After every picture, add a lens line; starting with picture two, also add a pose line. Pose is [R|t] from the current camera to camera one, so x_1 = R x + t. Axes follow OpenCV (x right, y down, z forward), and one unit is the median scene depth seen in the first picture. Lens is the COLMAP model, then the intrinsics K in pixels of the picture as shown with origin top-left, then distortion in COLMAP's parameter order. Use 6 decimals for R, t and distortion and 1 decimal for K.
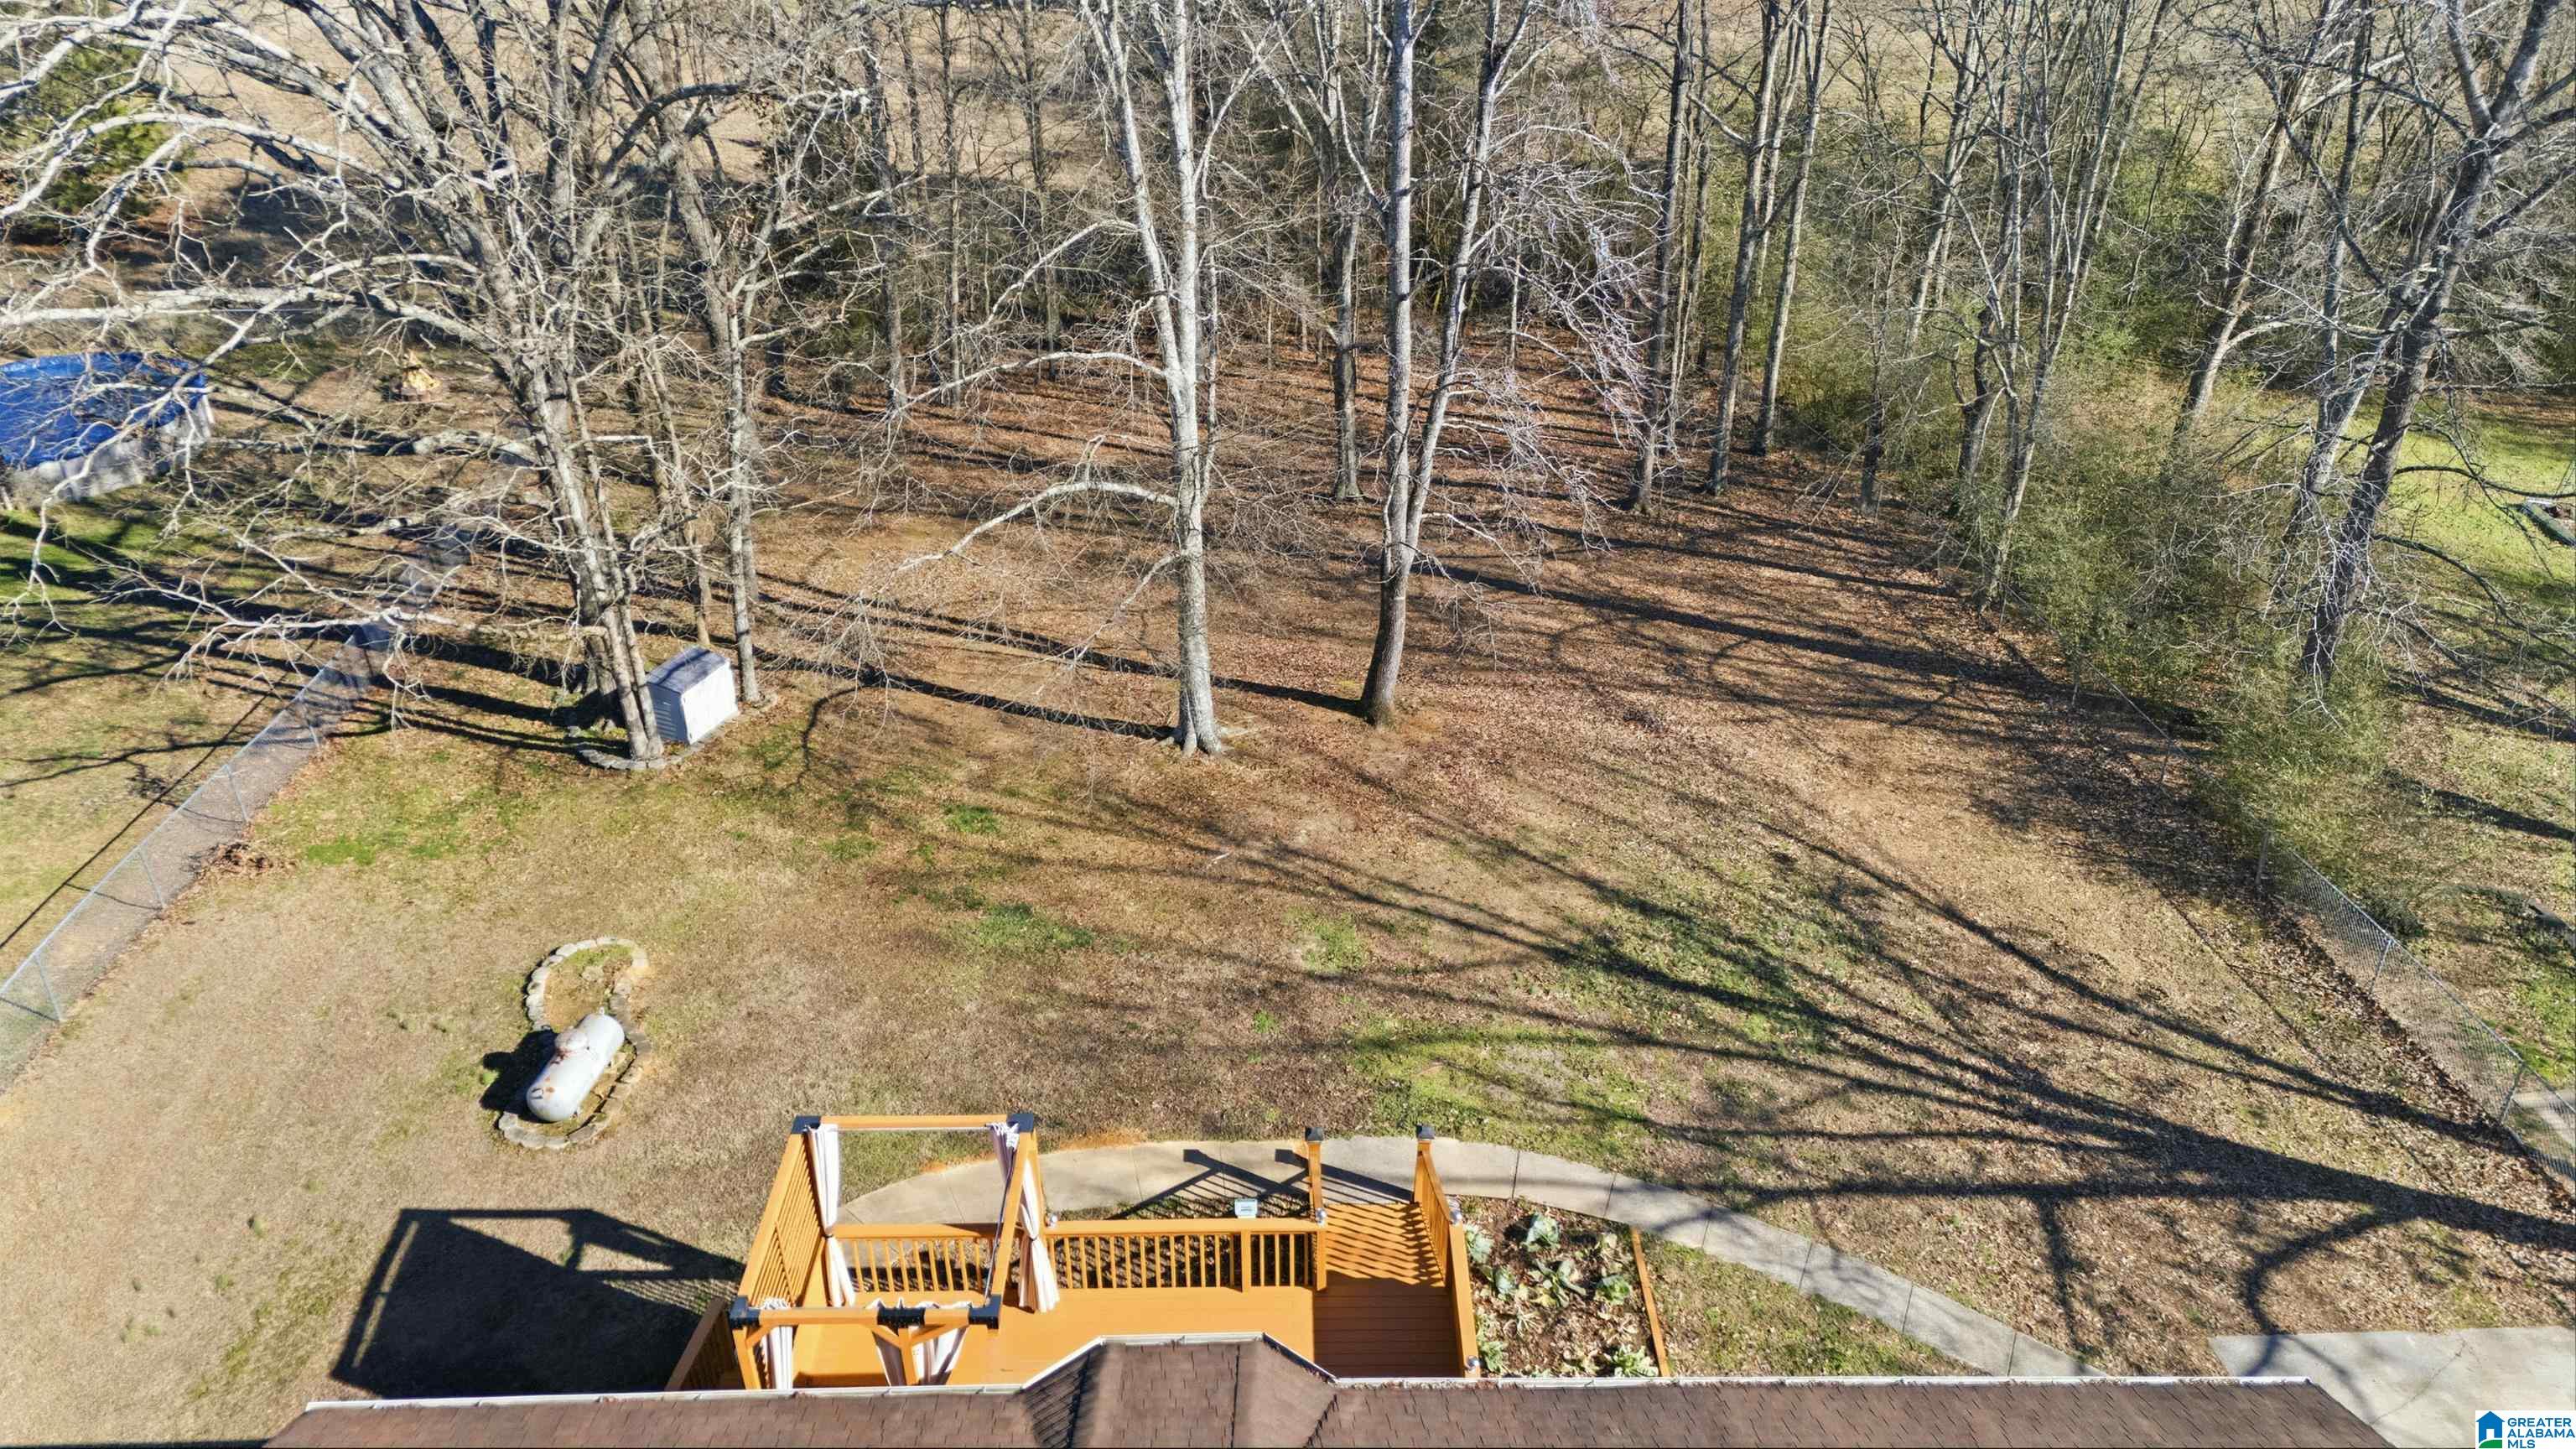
lens RADIAL K [[1864.8, 0, 1358.2], [0, 1864.8, 722.5], [0, 0, 1]] dist [0.146430, 0.000237]
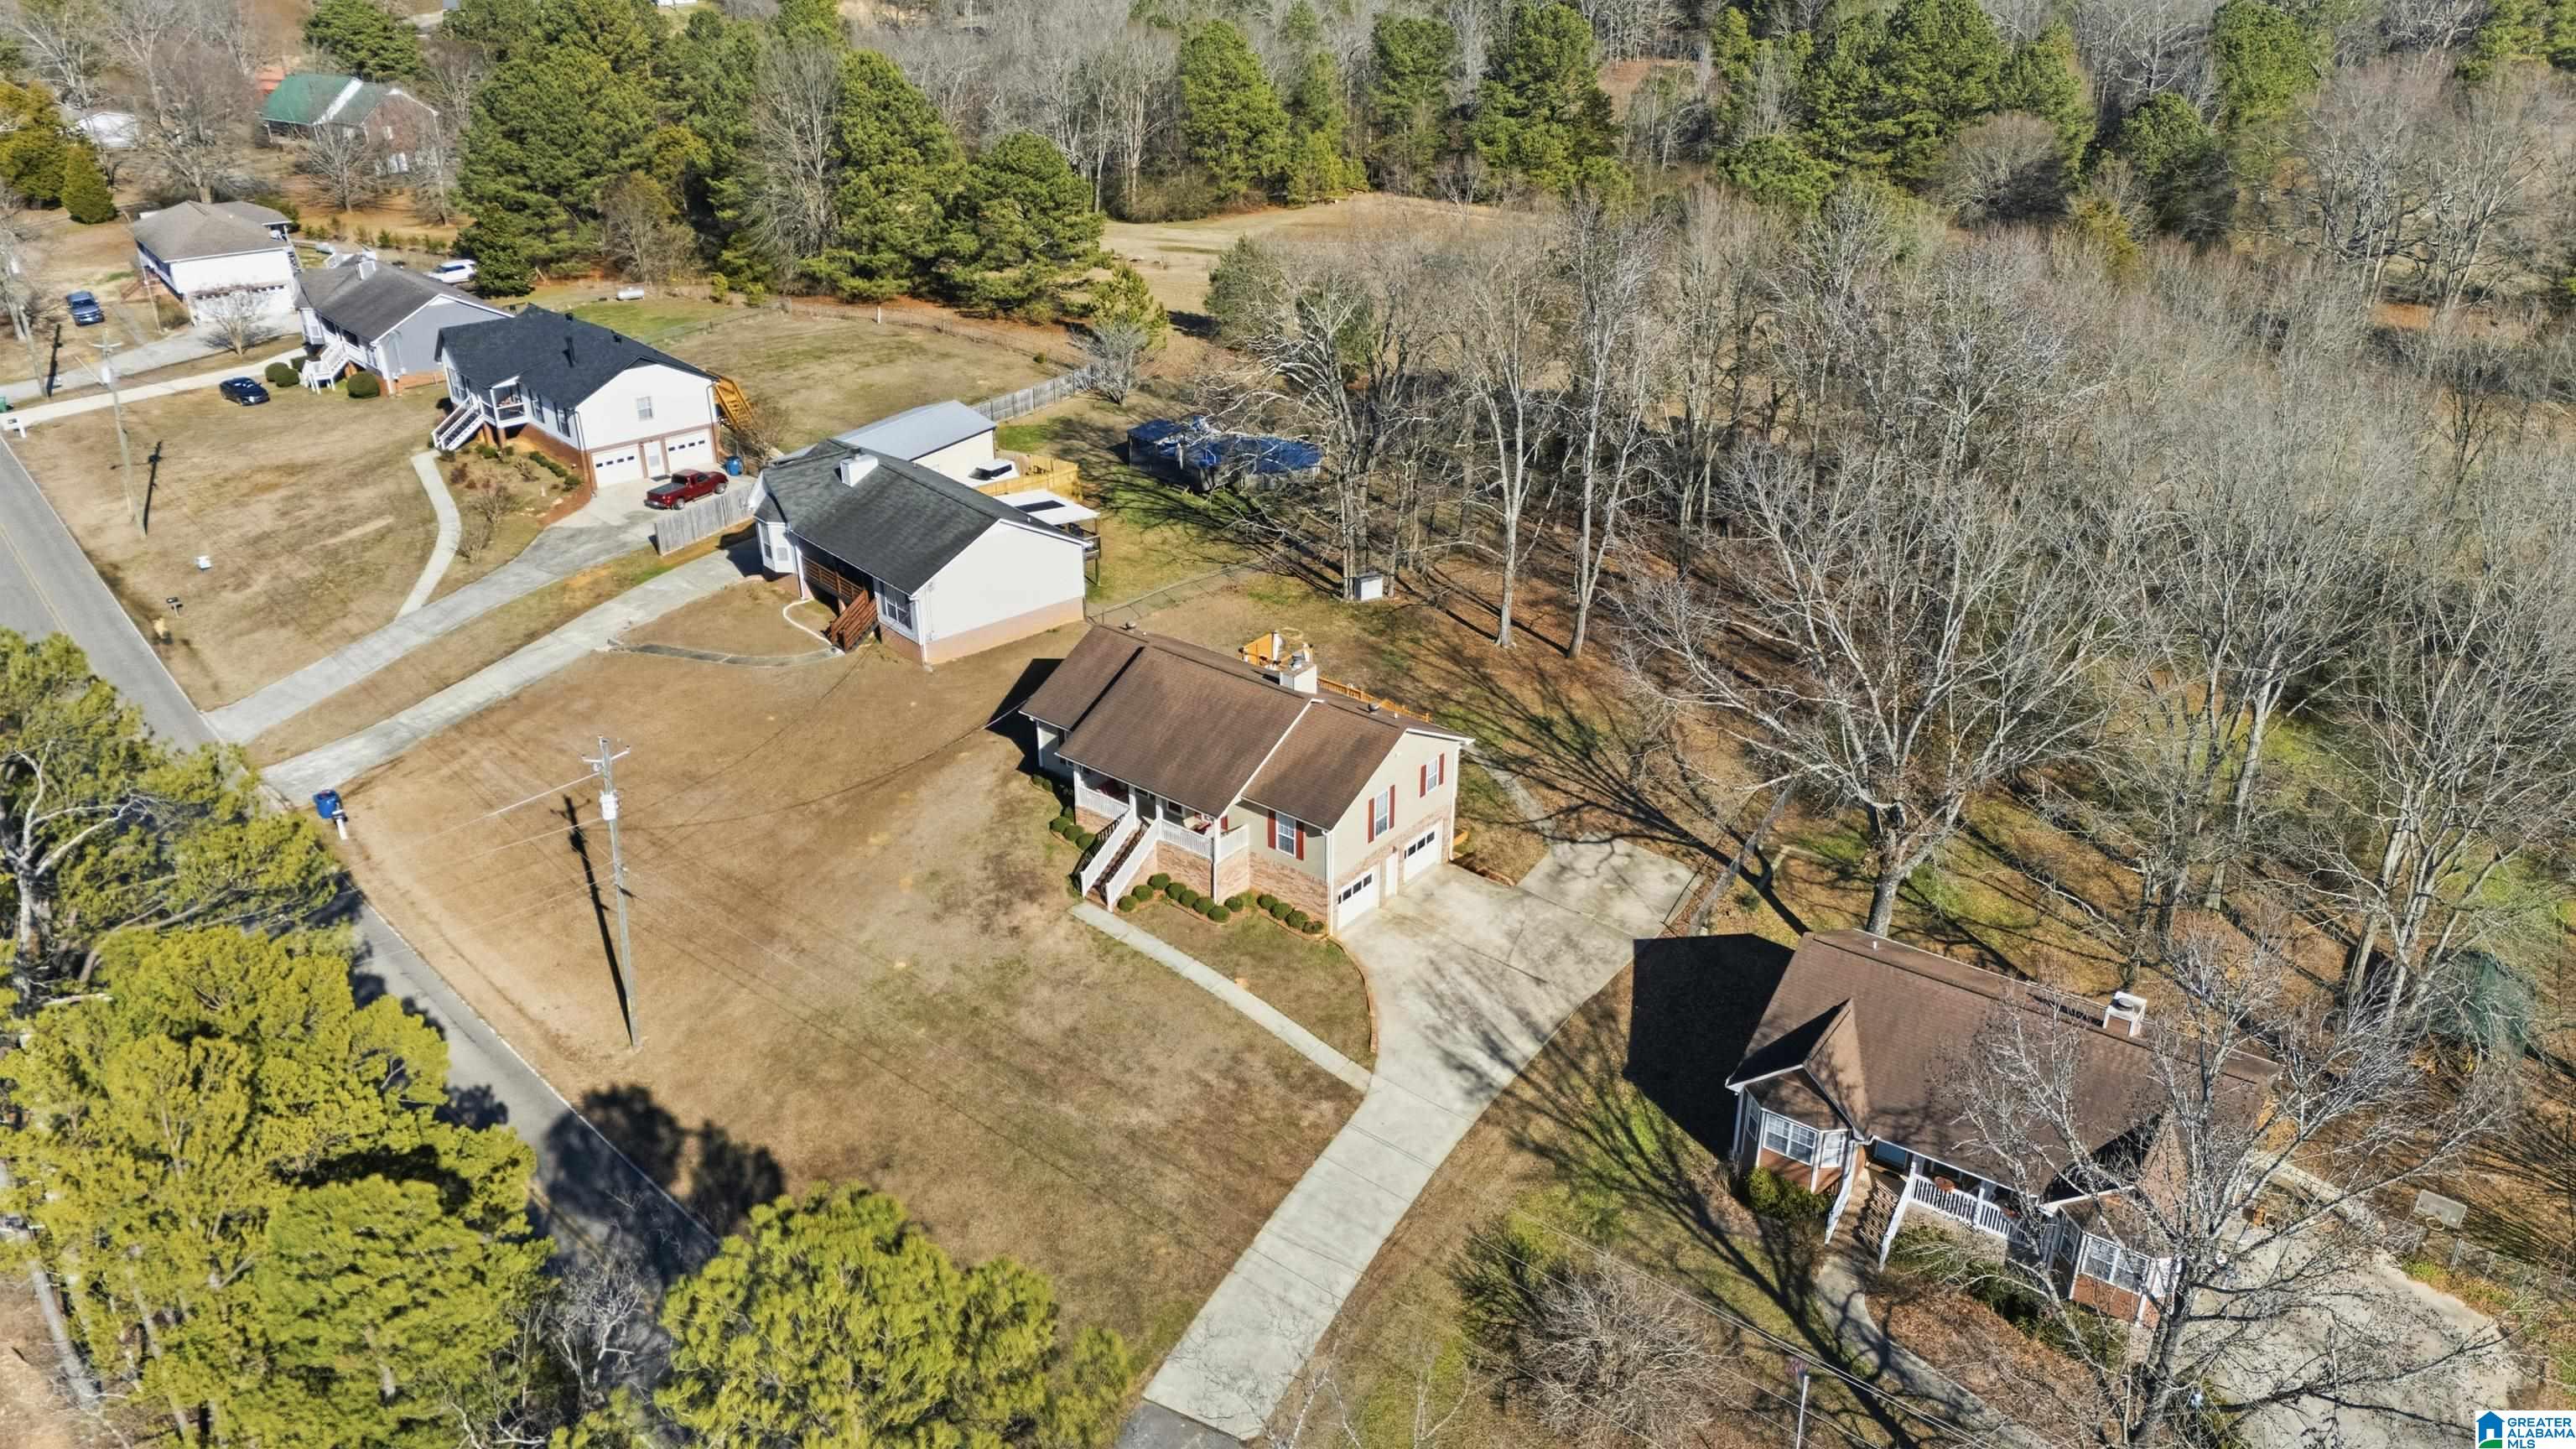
lens RADIAL K [[1842.6, 0, 1288.0], [0, 1842.6, 724.5], [0, 0, 1]] dist [0.000898, 0.000348]
pose [[0.758519, 0.286231, -0.585423, 1.535611], [-0.340088, 0.940201, 0.019048, 0.204041], [0.555867, 0.184647, 0.810504, -1.637750]]
